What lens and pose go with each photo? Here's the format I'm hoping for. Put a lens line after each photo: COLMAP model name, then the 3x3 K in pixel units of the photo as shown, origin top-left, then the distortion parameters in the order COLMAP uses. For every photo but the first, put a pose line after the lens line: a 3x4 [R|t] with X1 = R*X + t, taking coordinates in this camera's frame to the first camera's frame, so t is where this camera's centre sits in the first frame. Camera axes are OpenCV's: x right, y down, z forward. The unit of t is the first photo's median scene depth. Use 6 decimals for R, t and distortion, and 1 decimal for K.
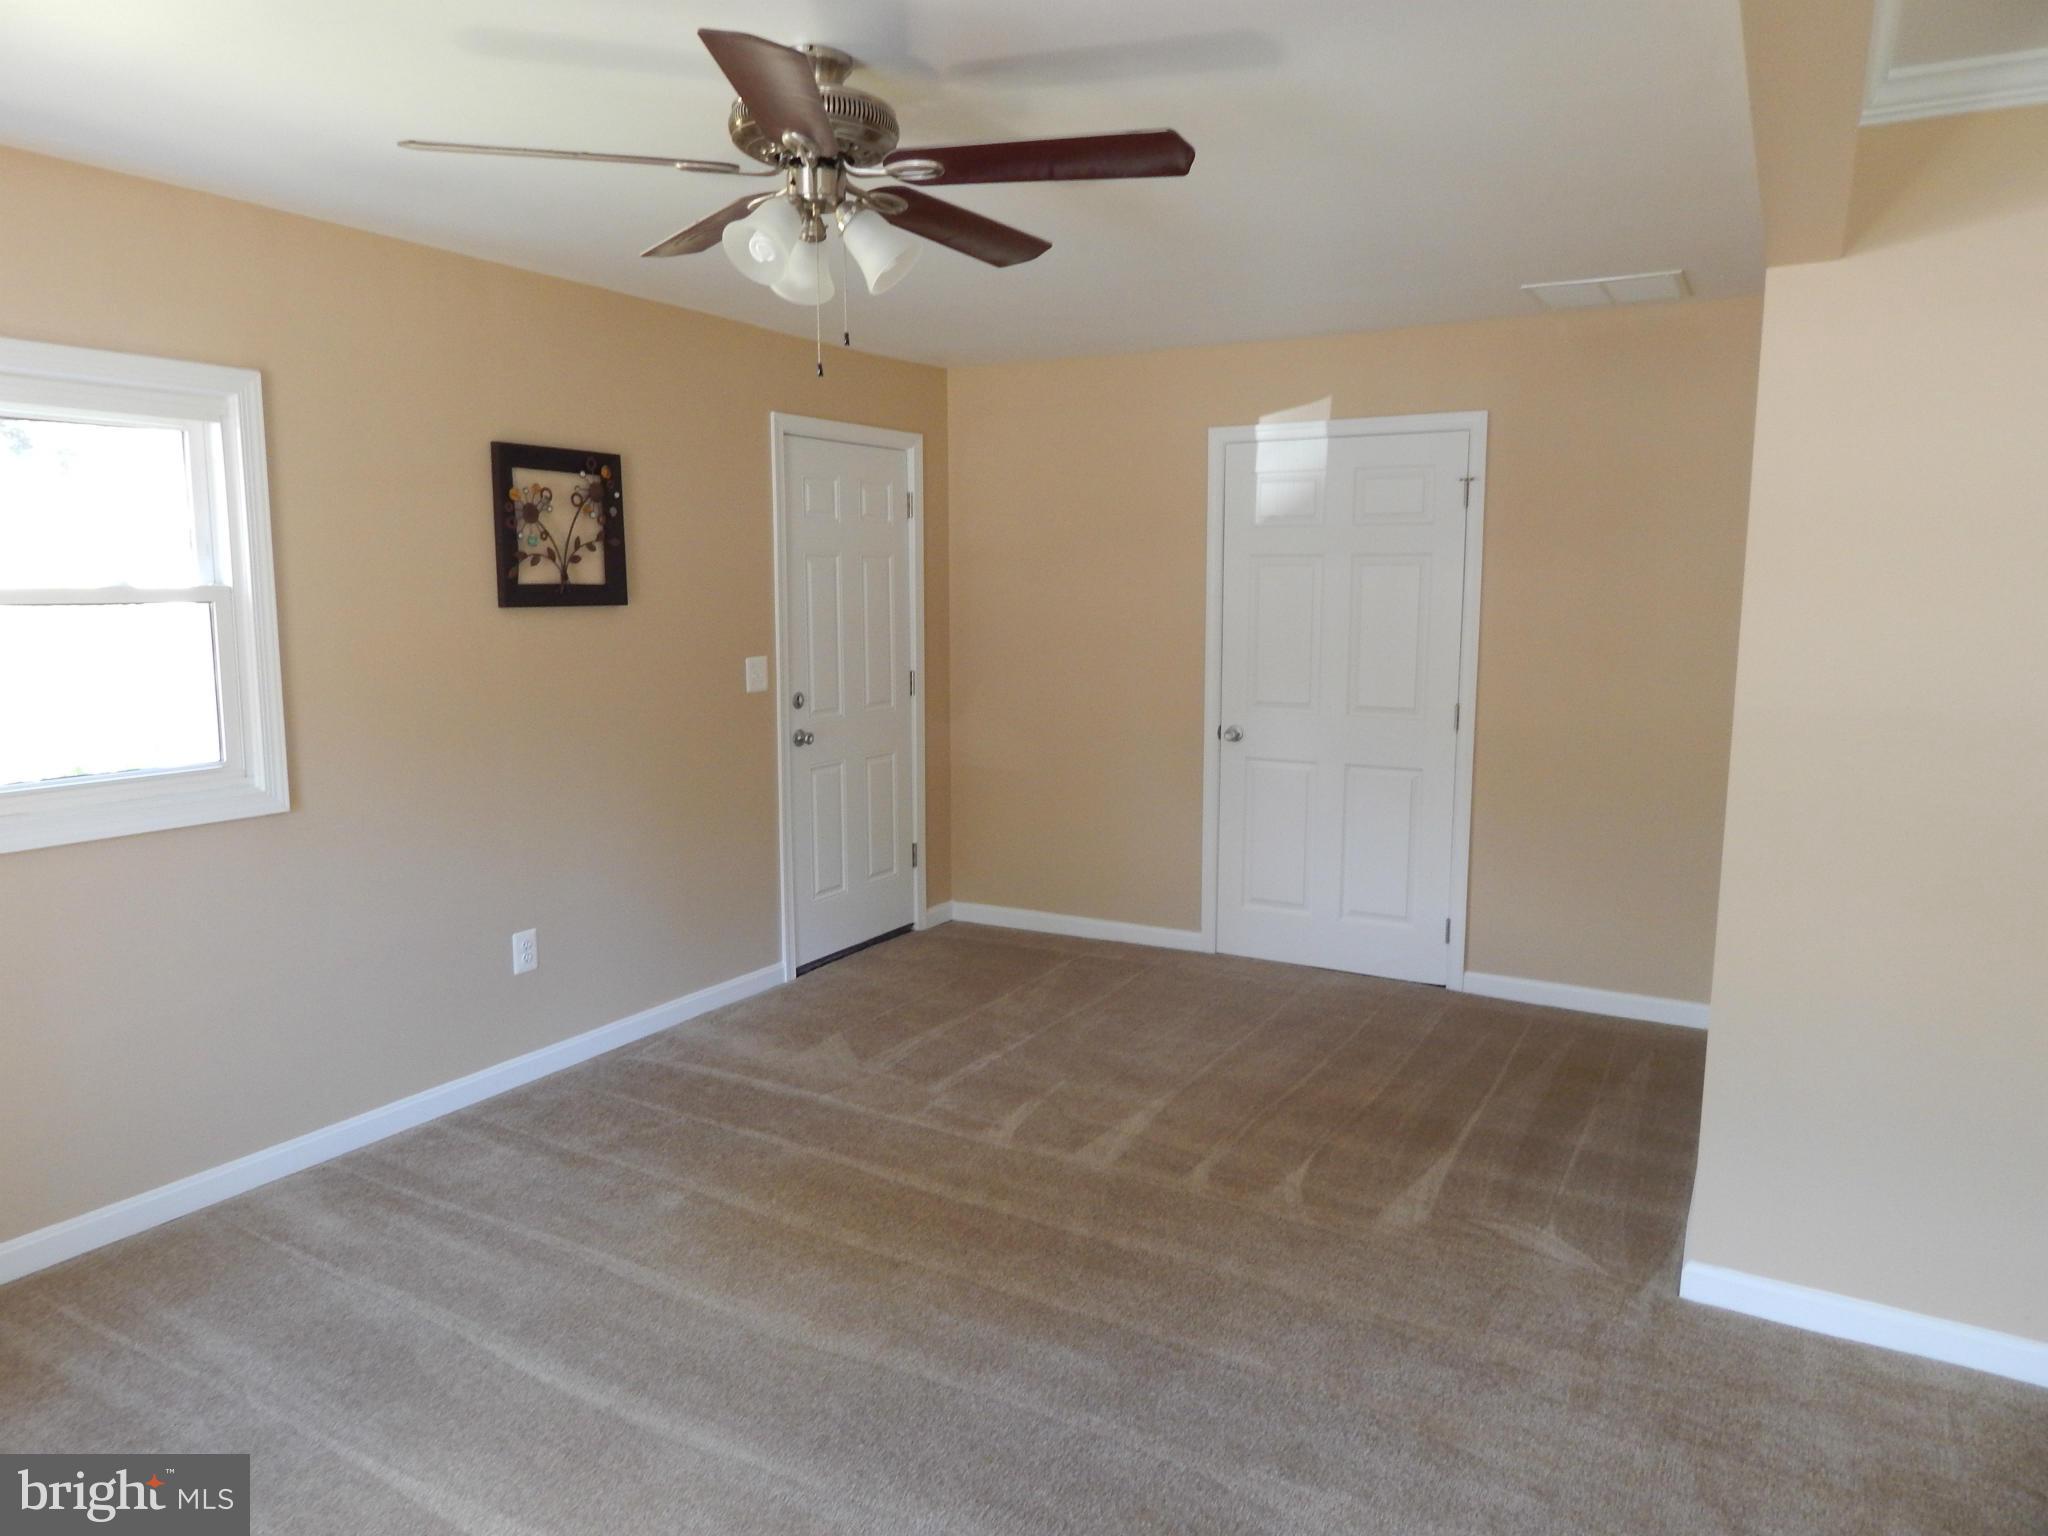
lens RADIAL K [[1358.1, 0, 1024.0], [0, 1358.1, 768.0], [0, 0, 1]] dist [0.002130, 0.003108]
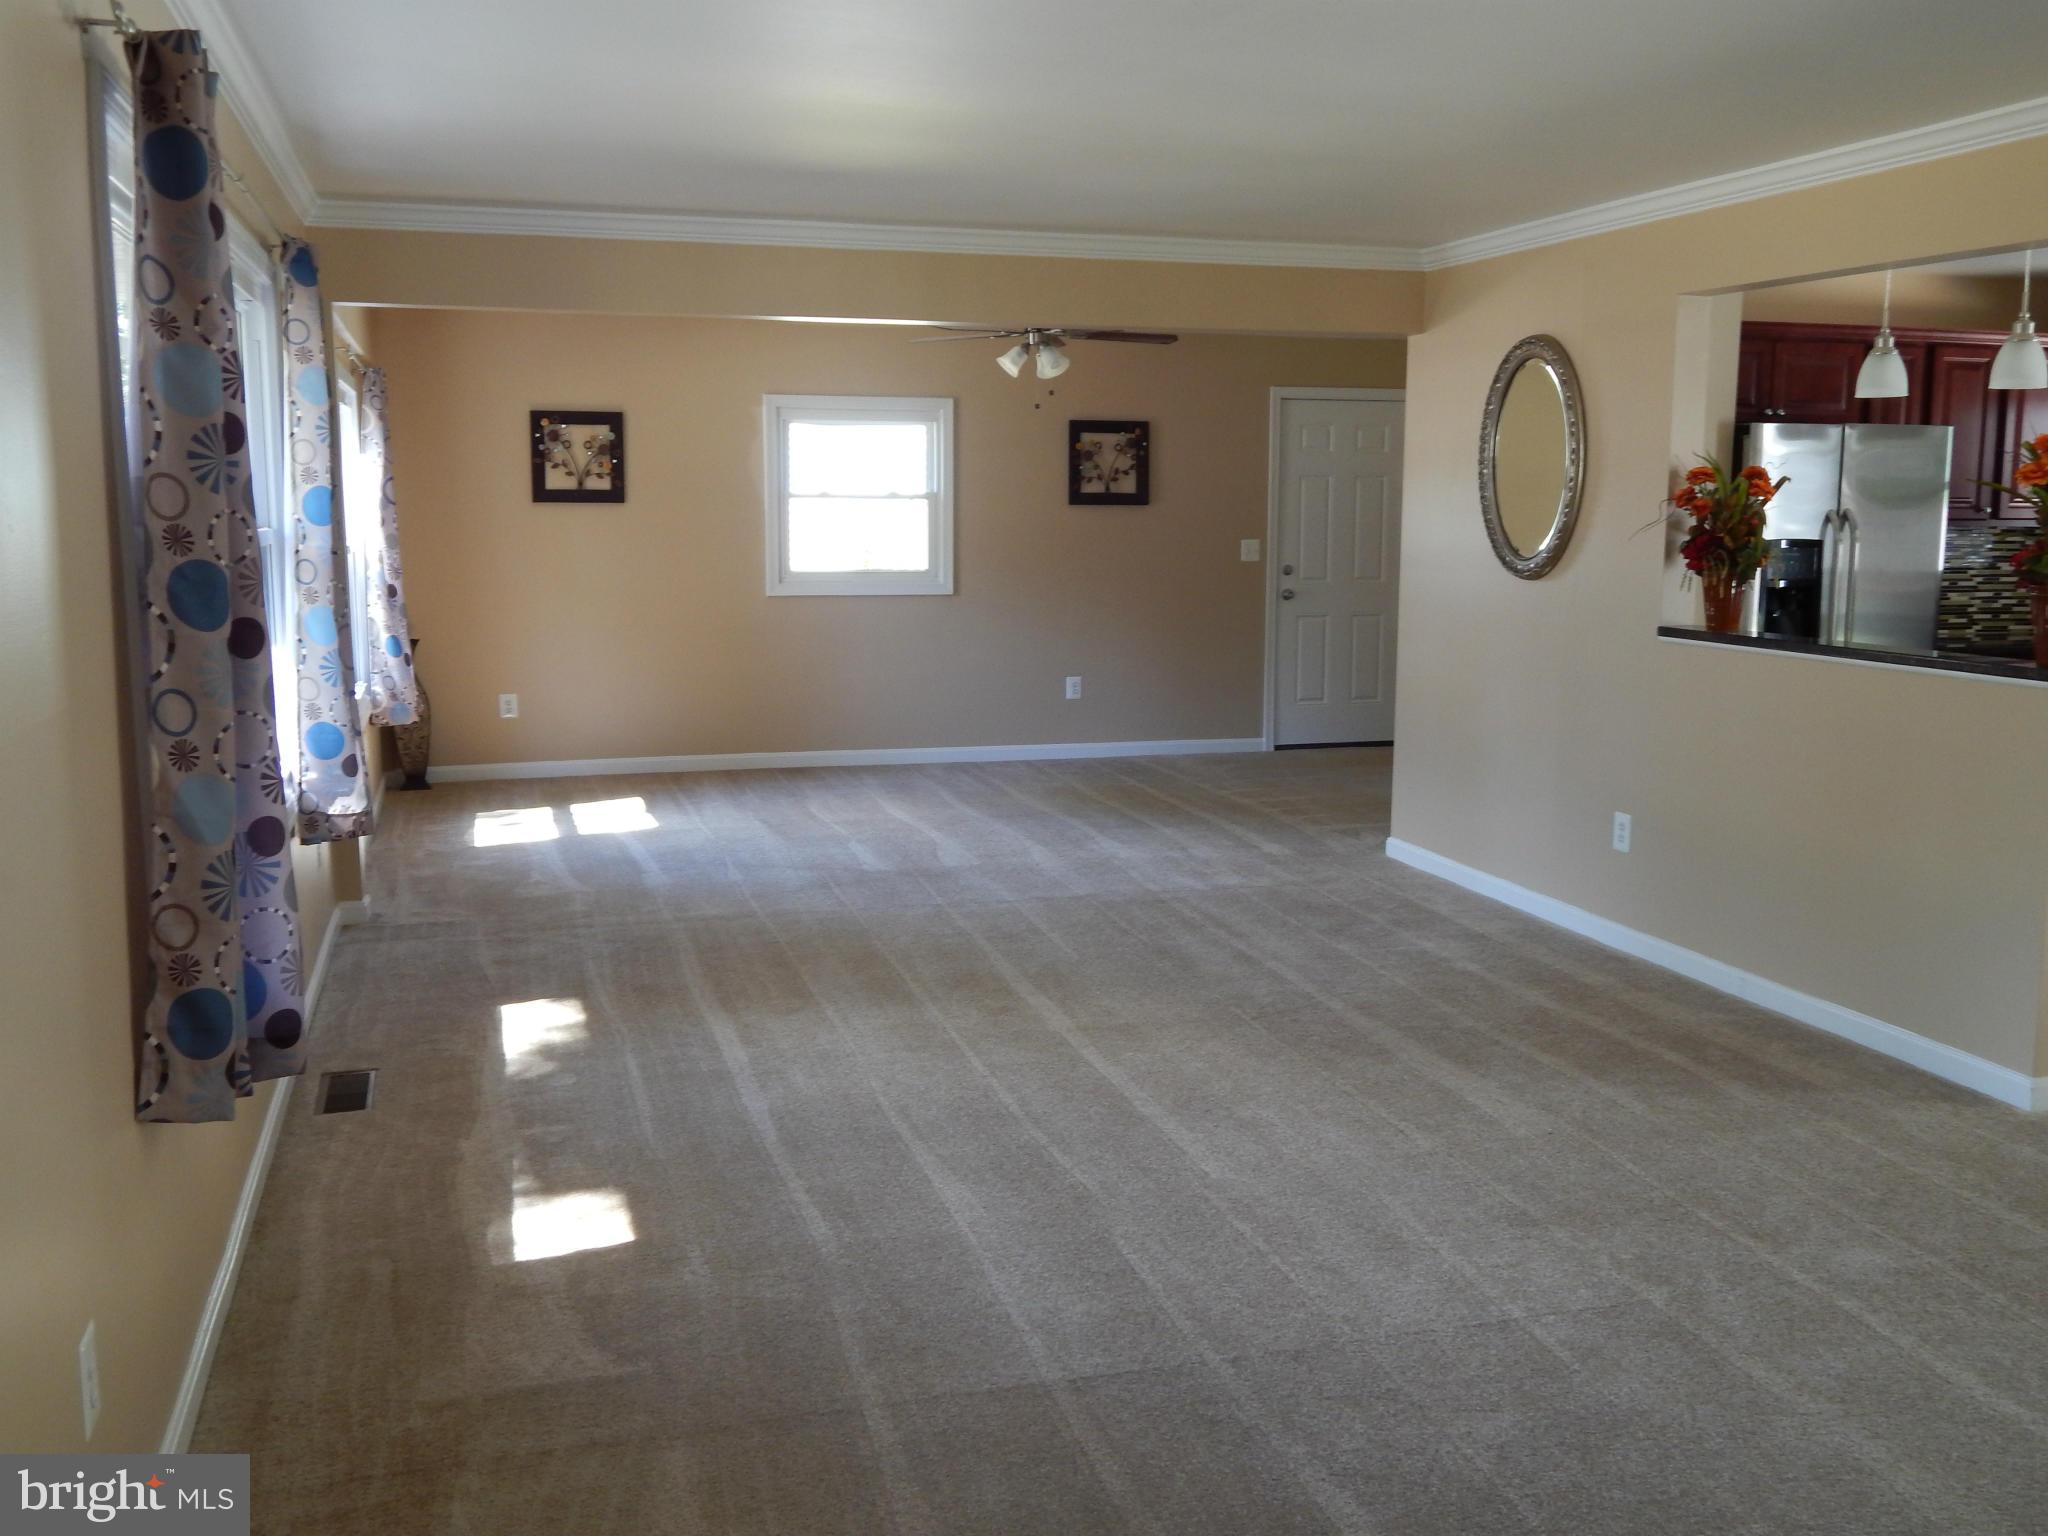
lens RADIAL K [[1865.3, 0, 1016.8], [0, 1865.3, 762.4], [0, 0, 1]] dist [-0.011394, -0.015202]
pose [[0.719144, 0.101282, -0.687441, 1.365199], [-0.100685, 0.994068, 0.041130, 0.139356], [0.687528, 0.039636, 0.725075, -0.925398]]
